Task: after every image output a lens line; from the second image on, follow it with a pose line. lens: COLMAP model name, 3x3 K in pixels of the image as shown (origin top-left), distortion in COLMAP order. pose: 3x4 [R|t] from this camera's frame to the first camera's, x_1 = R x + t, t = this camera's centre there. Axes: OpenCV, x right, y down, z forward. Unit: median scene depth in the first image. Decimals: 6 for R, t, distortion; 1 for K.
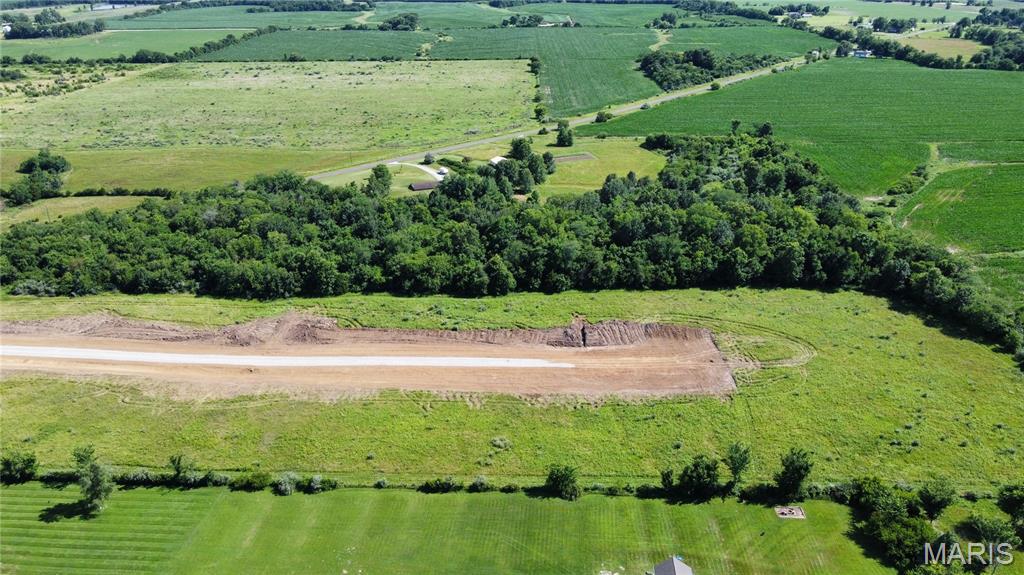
lens RADIAL K [[782.7, 0, 506.1], [0, 782.7, 286.0], [0, 0, 1]] dist [-0.005091, 0.040279]
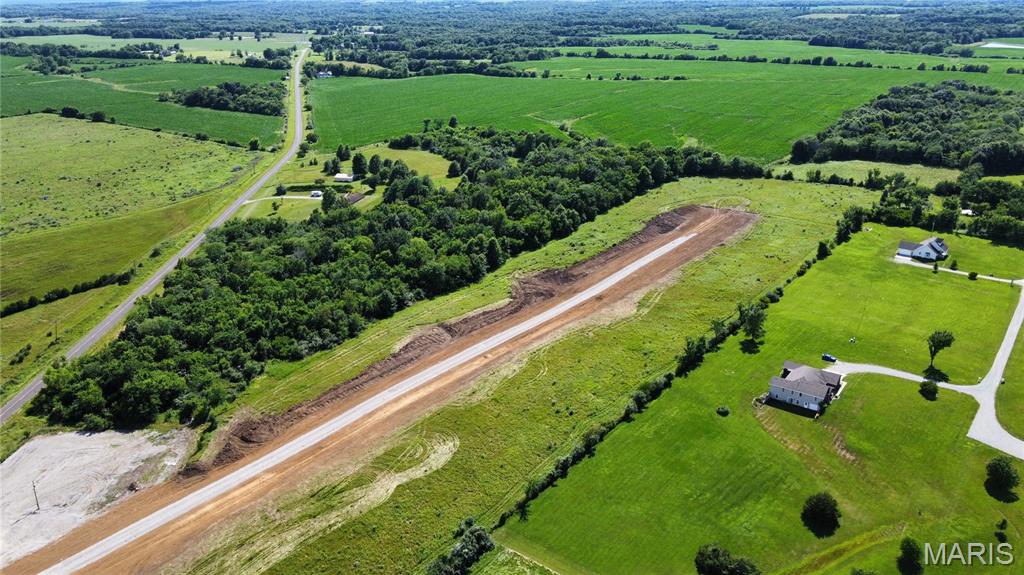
lens RADIAL K [[782.7, 0, 506.1], [0, 782.7, 286.0], [0, 0, 1]] dist [-0.005091, 0.040279]
pose [[0.573129, -0.295661, 0.764270, -1.180774], [0.330069, 0.936933, 0.114937, -0.097080], [-0.750052, 0.186388, 0.634572, 0.214916]]
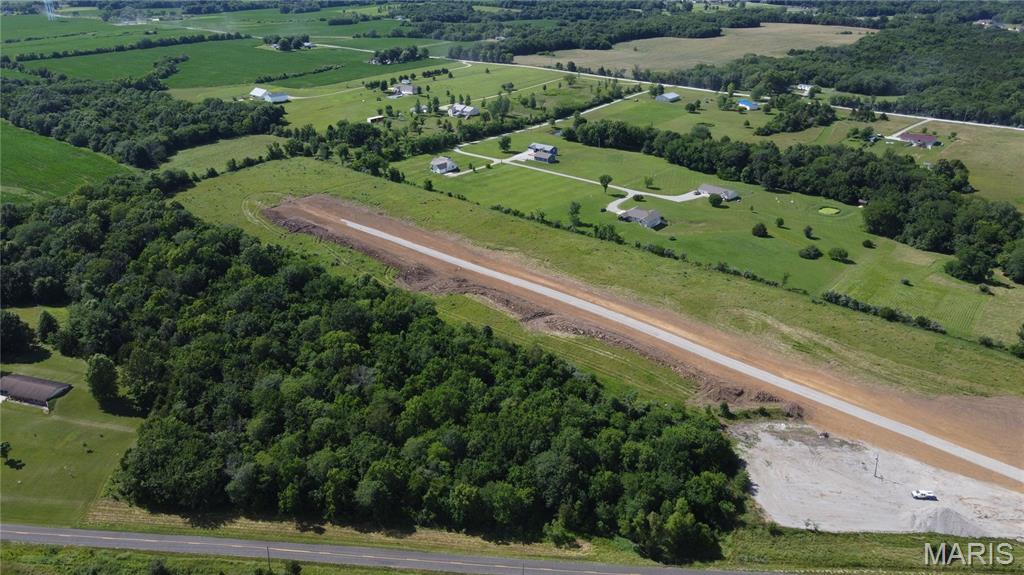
lens RADIAL K [[782.7, 0, 506.1], [0, 782.7, 286.0], [0, 0, 1]] dist [-0.005091, 0.040279]
pose [[-0.789216, -0.231491, 0.568814, -1.058035], [0.258678, 0.714744, 0.649790, -0.716478], [-0.556977, 0.659965, -0.504206, 1.473390]]
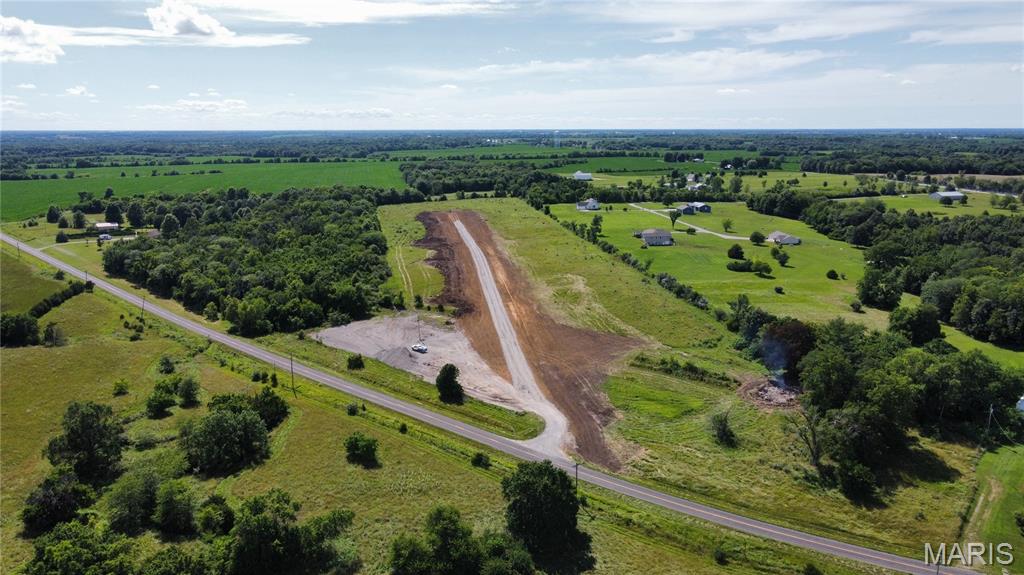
lens RADIAL K [[782.7, 0, 506.1], [0, 782.7, 286.0], [0, 0, 1]] dist [-0.005091, 0.040279]
pose [[-0.200073, -0.185638, 0.962034, -1.816113], [0.394669, 0.883433, 0.252550, -0.210733], [-0.896776, 0.430214, -0.103486, 0.972824]]
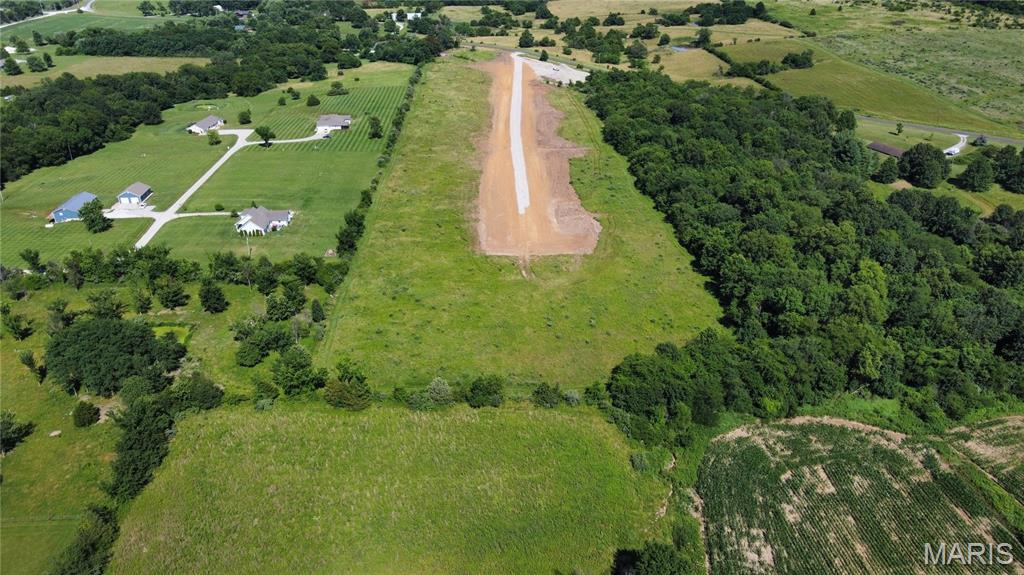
lens RADIAL K [[782.7, 0, 506.1], [0, 782.7, 286.0], [0, 0, 1]] dist [-0.005091, 0.040279]
pose [[0.077463, 0.453391, -0.887939, 1.091316], [-0.386628, 0.834582, 0.392417, -0.255632], [0.918977, 0.312904, 0.239943, 0.559778]]
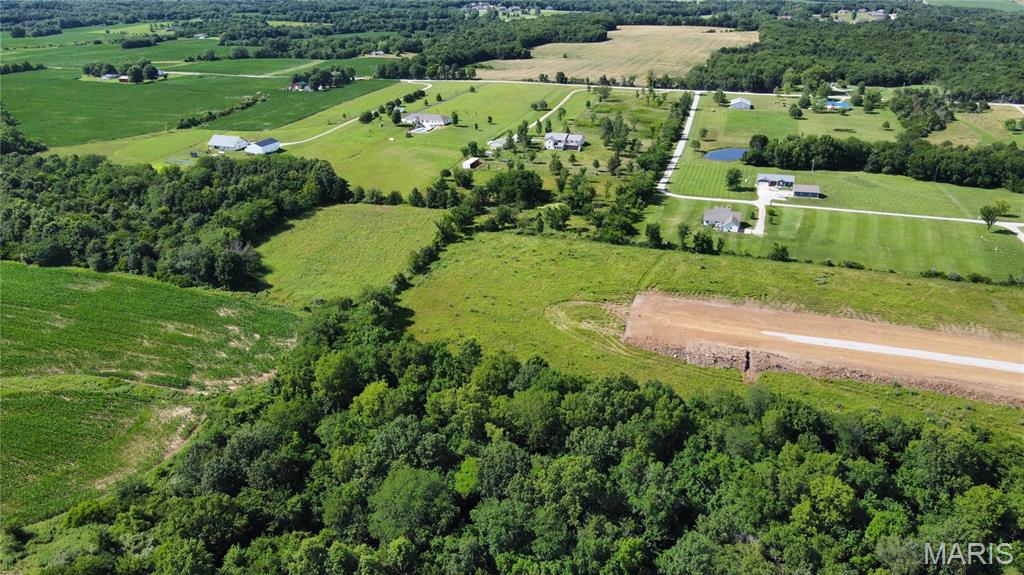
lens RADIAL K [[782.7, 0, 506.1], [0, 782.7, 286.0], [0, 0, 1]] dist [-0.005091, 0.040279]
pose [[-0.964726, -0.079548, 0.250949, 0.133373], [0.126462, 0.696025, 0.706793, -0.634467], [-0.230891, 0.713597, -0.661414, 1.442246]]
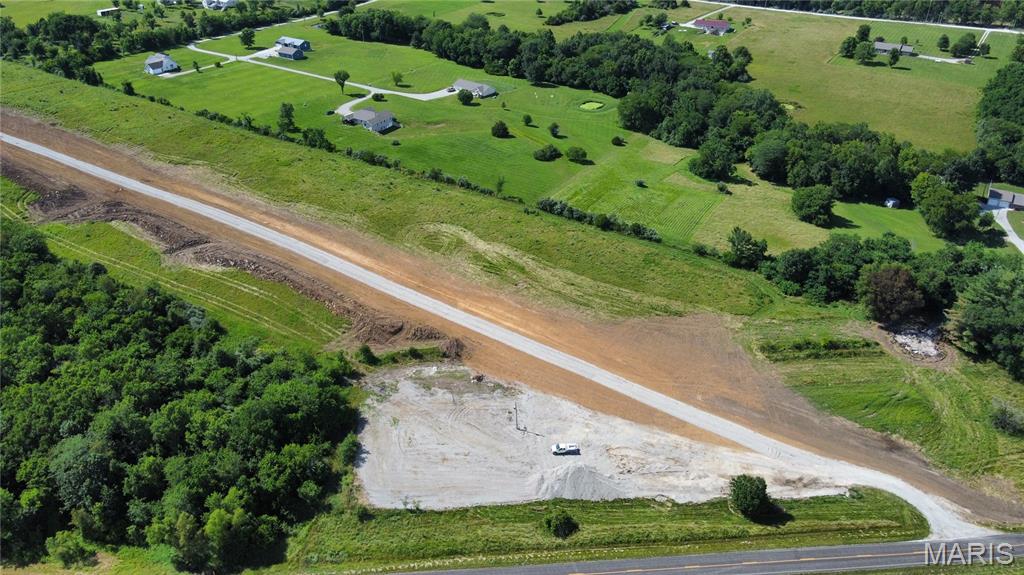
lens RADIAL K [[779.9, 0, 502.3], [0, 779.9, 289.0], [0, 0, 1]] dist [-0.008214, 0.059115]
pose [[-0.867721, -0.246617, 0.431557, -1.183548], [0.200787, 0.620326, 0.758208, -0.528654], [-0.454693, 0.744564, -0.488753, 1.227813]]
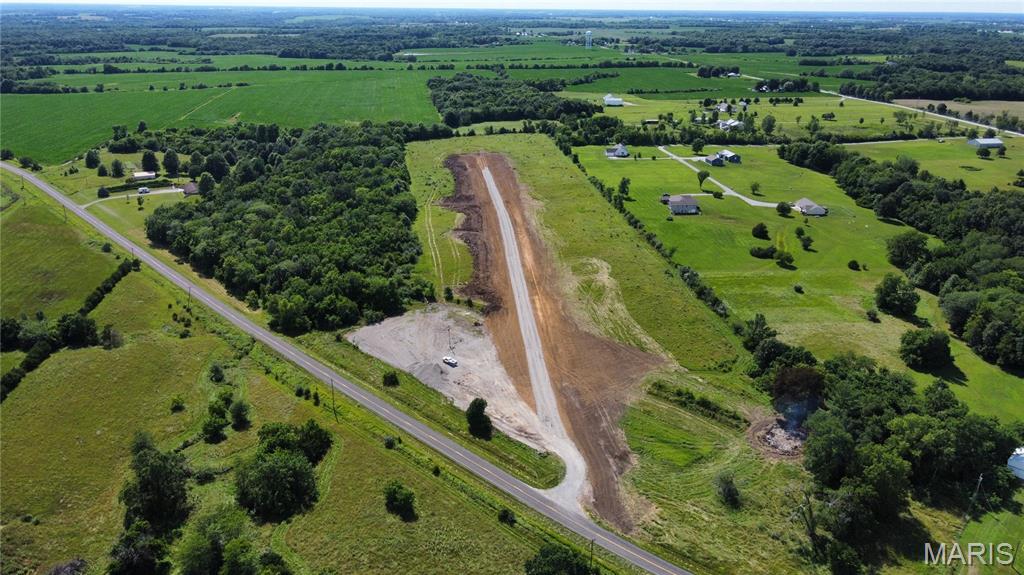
lens RADIAL K [[782.7, 0, 506.1], [0, 782.7, 286.0], [0, 0, 1]] dist [-0.005091, 0.040279]
pose [[-0.164539, -0.326402, 0.930800, -1.816584], [0.386558, 0.846838, 0.365291, -0.352381], [-0.907469, 0.419913, -0.013165, 0.914909]]
